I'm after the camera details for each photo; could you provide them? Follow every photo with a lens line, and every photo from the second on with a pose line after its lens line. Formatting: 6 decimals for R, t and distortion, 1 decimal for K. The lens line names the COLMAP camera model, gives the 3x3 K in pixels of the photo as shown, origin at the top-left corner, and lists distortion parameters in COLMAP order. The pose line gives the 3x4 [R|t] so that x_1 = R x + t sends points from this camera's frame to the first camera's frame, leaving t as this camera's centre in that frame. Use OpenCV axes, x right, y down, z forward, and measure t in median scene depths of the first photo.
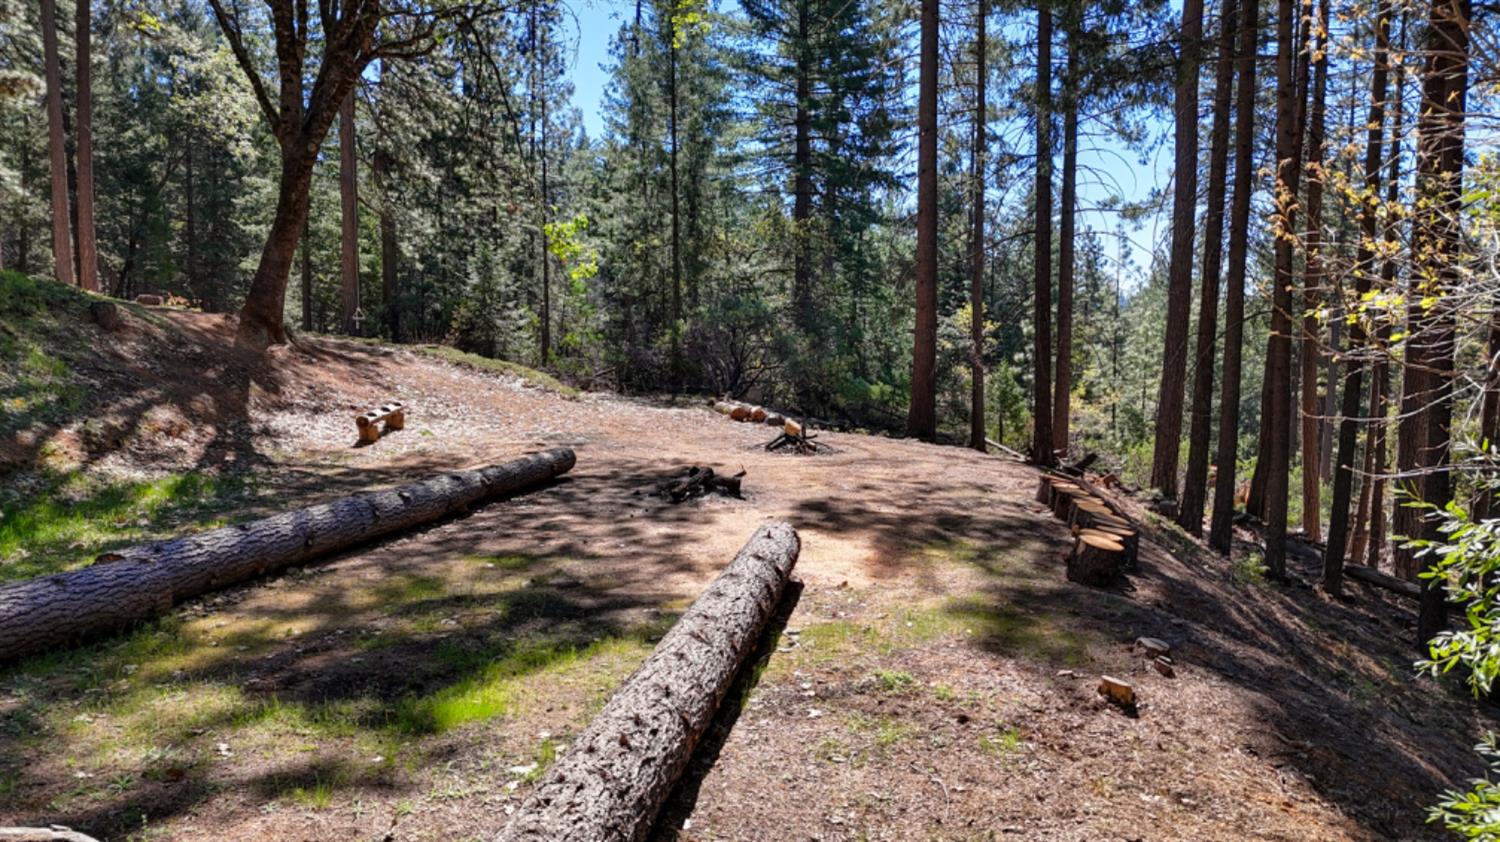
lens RADIAL K [[1117.1, 0, 758.1], [0, 1117.1, 411.7], [0, 0, 1]] dist [0.086086, -0.105942]
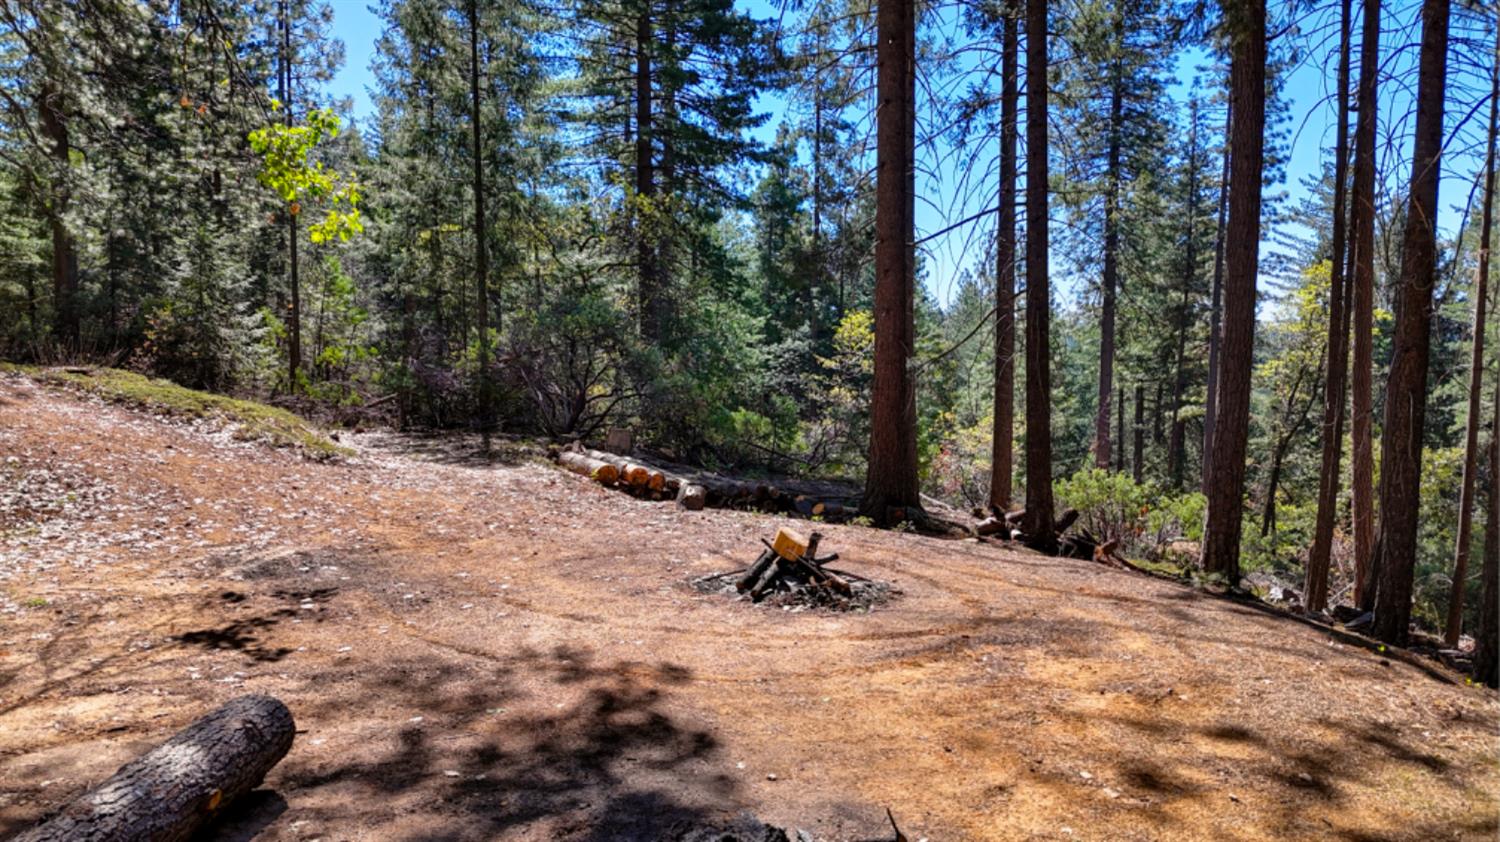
lens RADIAL K [[1117.1, 0, 758.1], [0, 1117.1, 411.7], [0, 0, 1]] dist [0.086086, -0.105942]
pose [[0.982366, -0.011384, 0.186621, -0.032885], [0.013585, 0.999852, -0.010520, -0.016984], [-0.186474, 0.012870, 0.982376, 0.235120]]
